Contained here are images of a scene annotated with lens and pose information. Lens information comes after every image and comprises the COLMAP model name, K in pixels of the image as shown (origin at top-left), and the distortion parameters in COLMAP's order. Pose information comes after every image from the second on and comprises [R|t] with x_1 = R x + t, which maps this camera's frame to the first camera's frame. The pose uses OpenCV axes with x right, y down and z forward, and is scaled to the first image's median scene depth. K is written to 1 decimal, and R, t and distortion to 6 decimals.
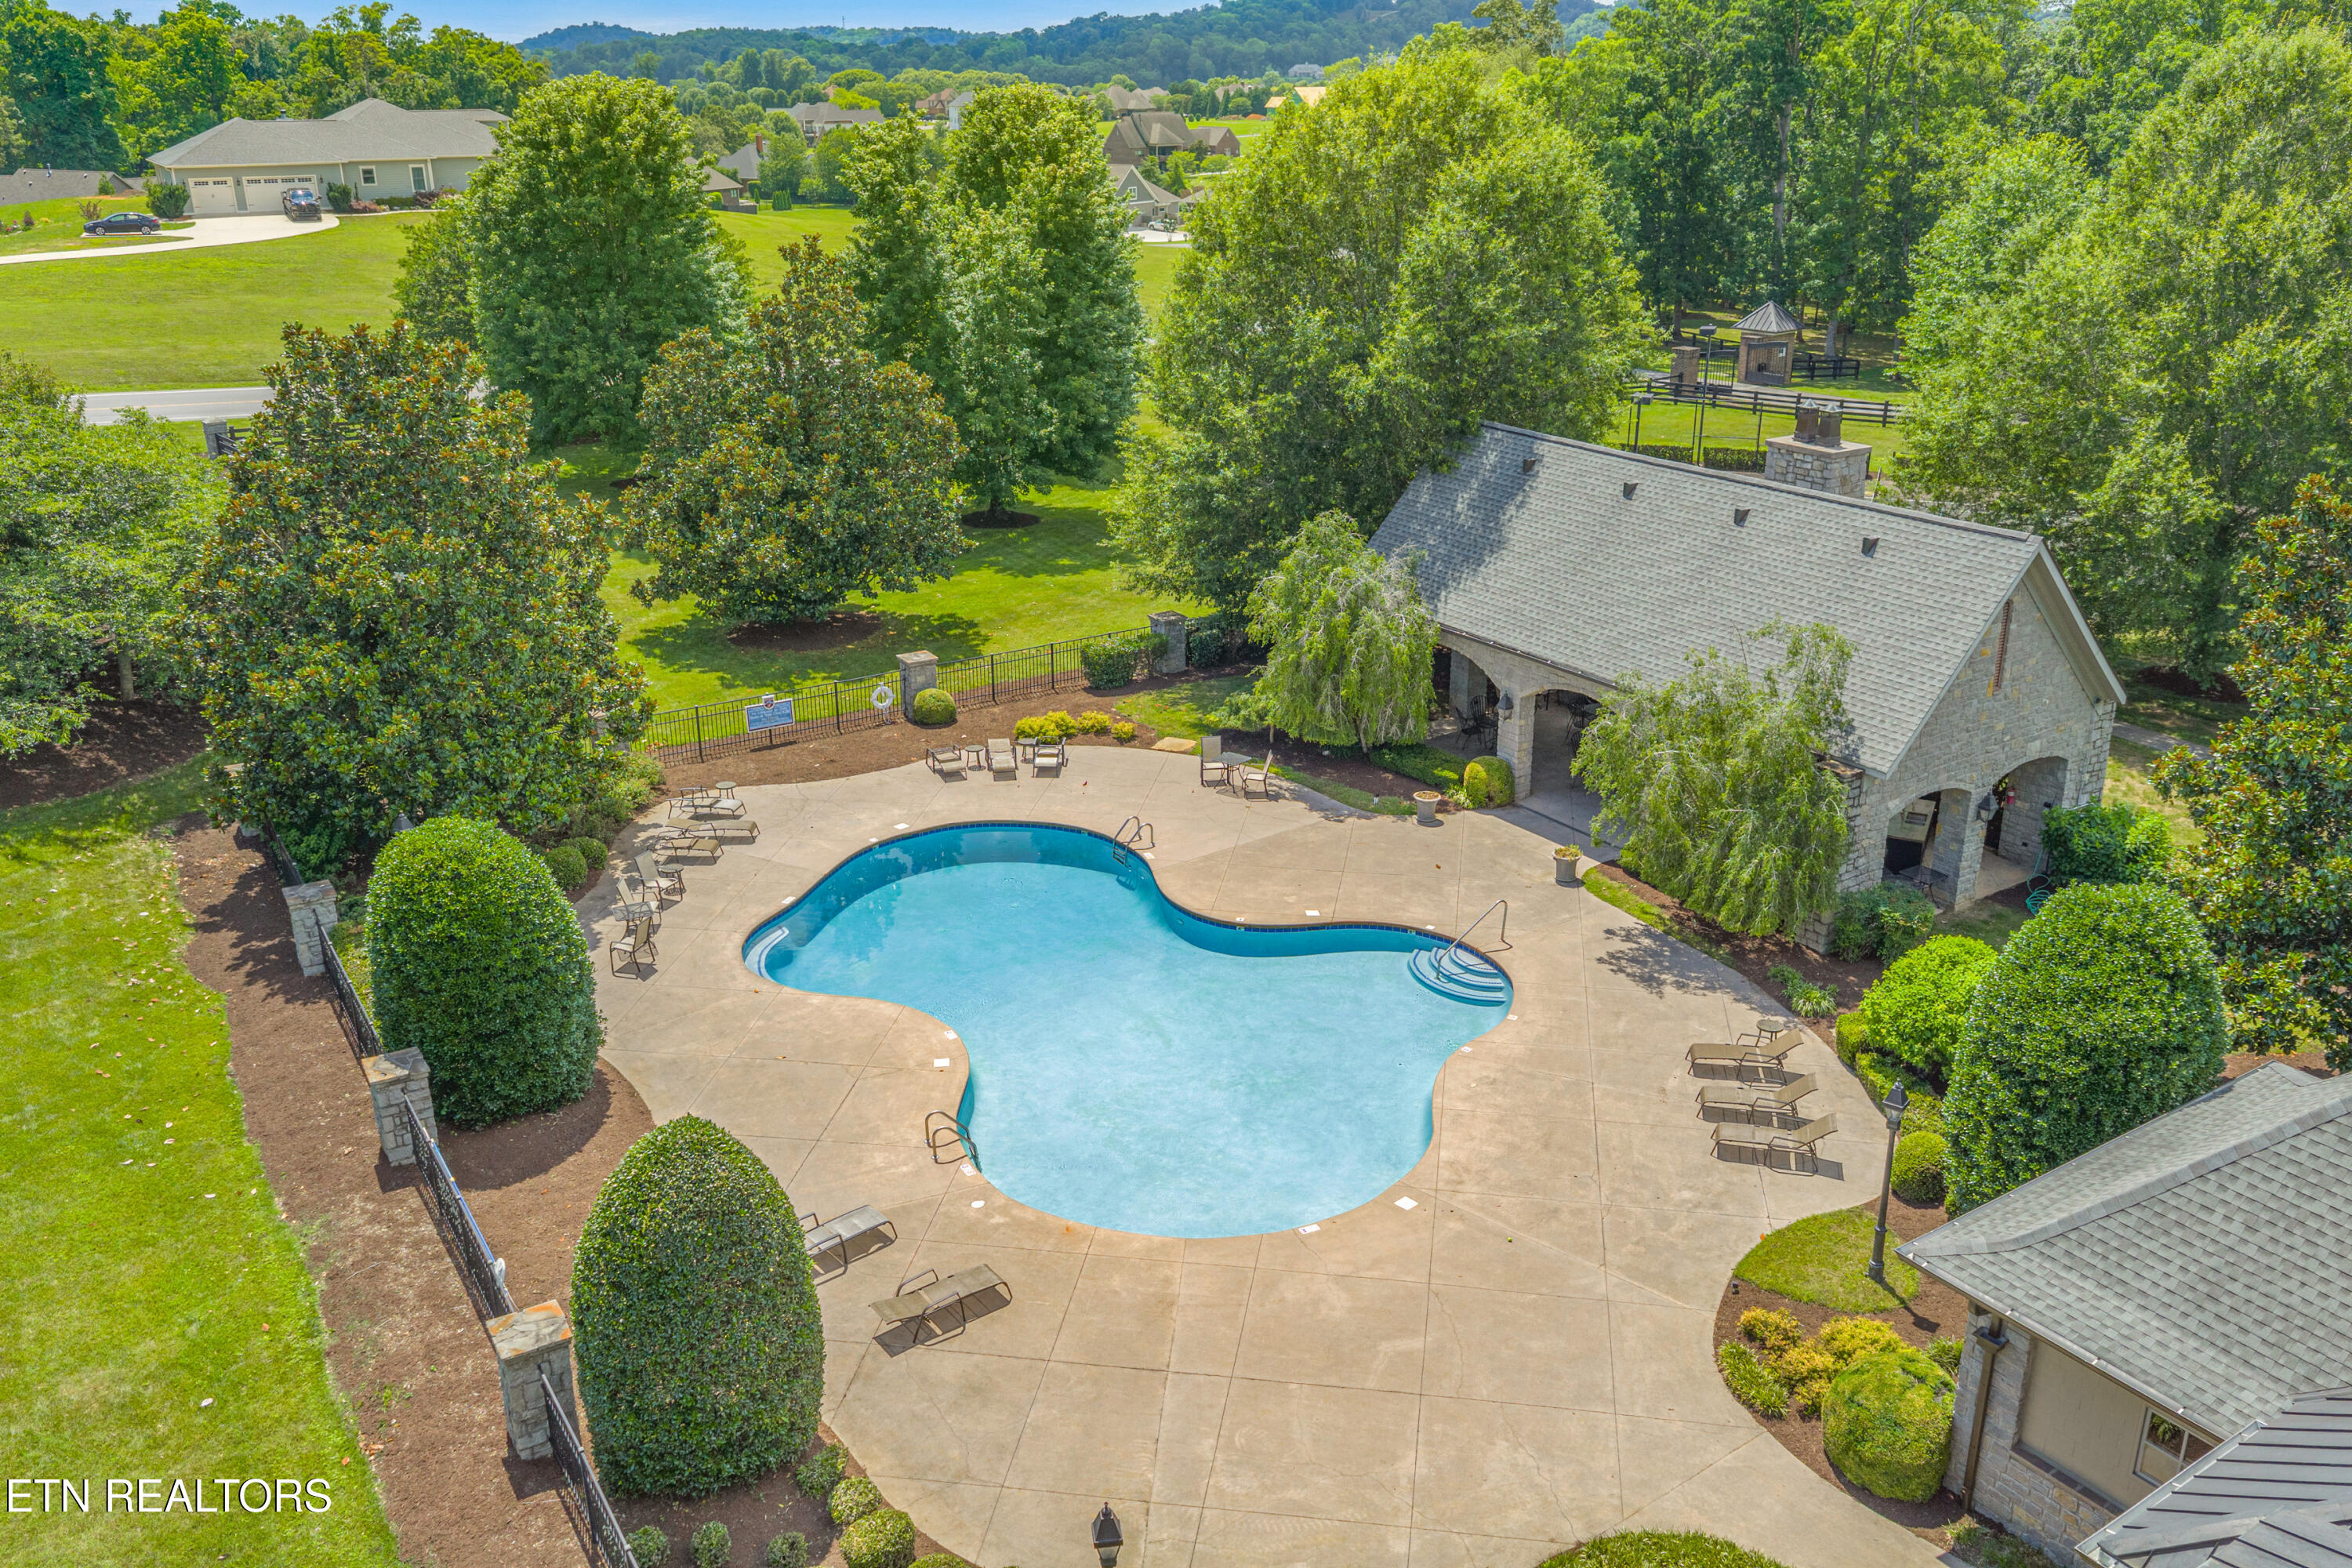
lens RADIAL K [[1921.1, 0, 1171.9], [0, 1921.1, 786.4], [0, 0, 1]] dist [0.005517, -0.023187]
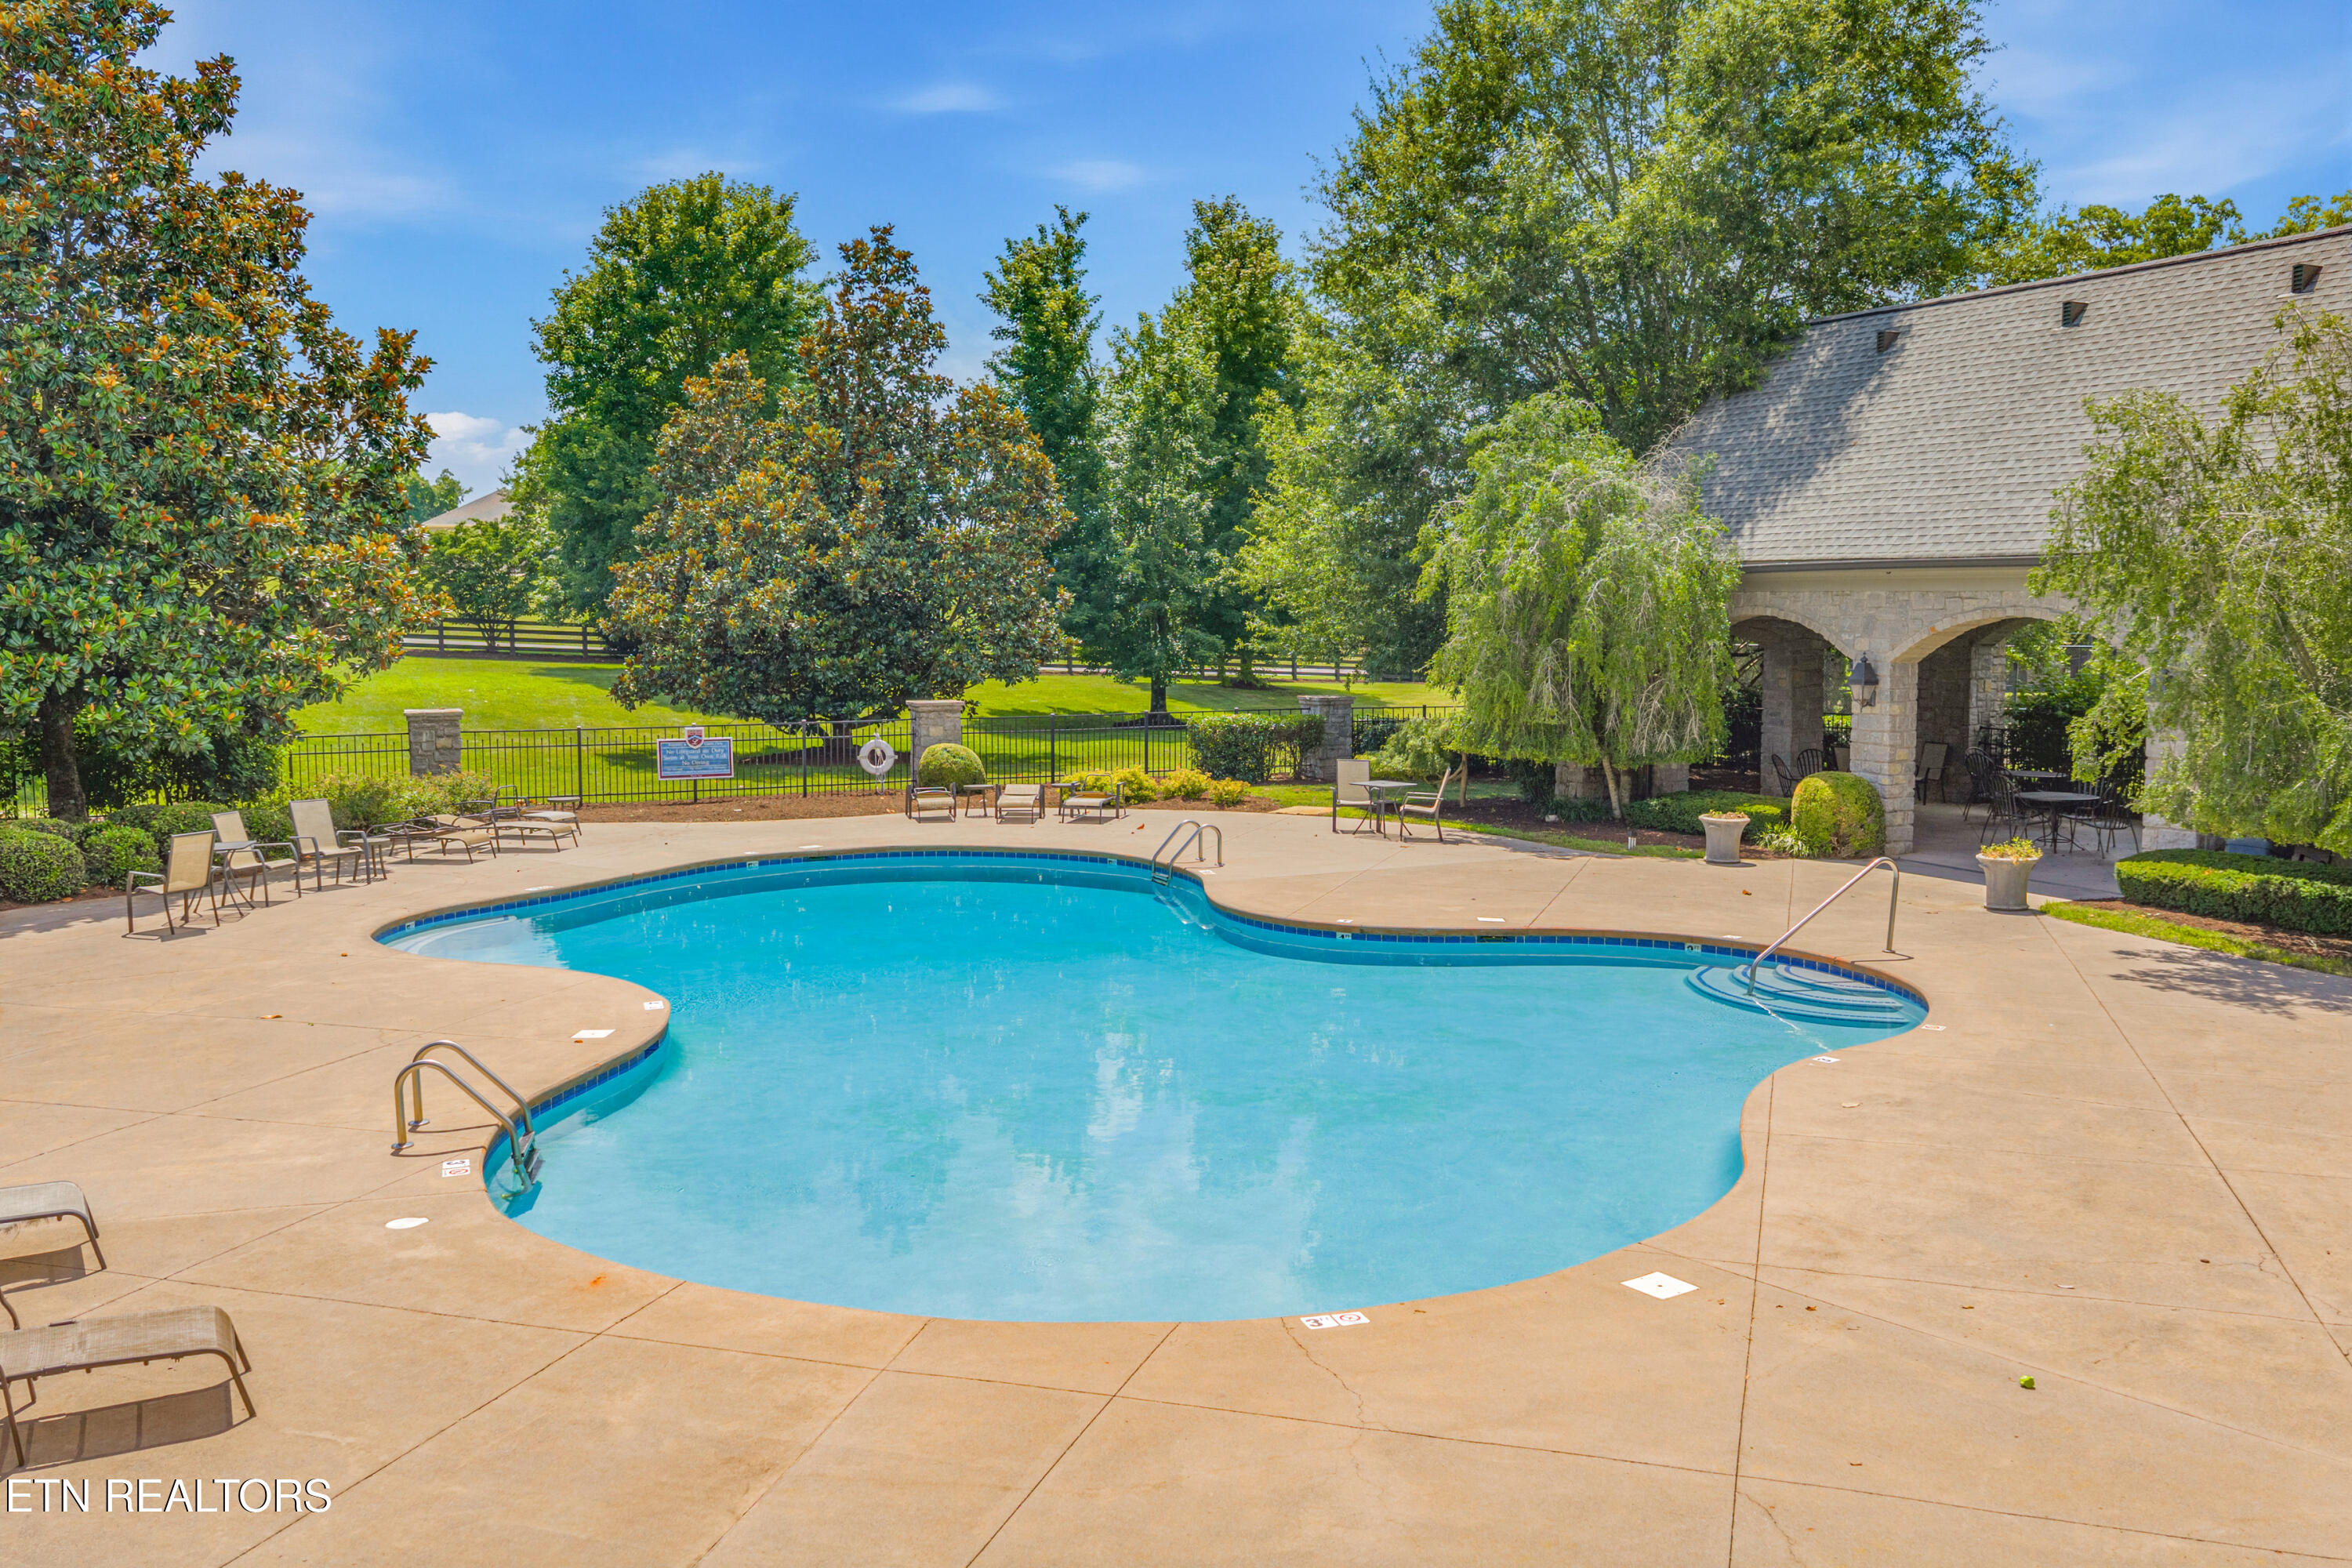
lens RADIAL K [[1921.1, 0, 1182.8], [0, 1921.1, 780.2], [0, 0, 1]] dist [0.005517, -0.023187]
pose [[0.988835, 0.019120, -0.147783, 0.058212], [-0.058098, 0.962719, -0.264190, 0.146532], [0.137222, 0.269827, 0.953081, 0.432992]]
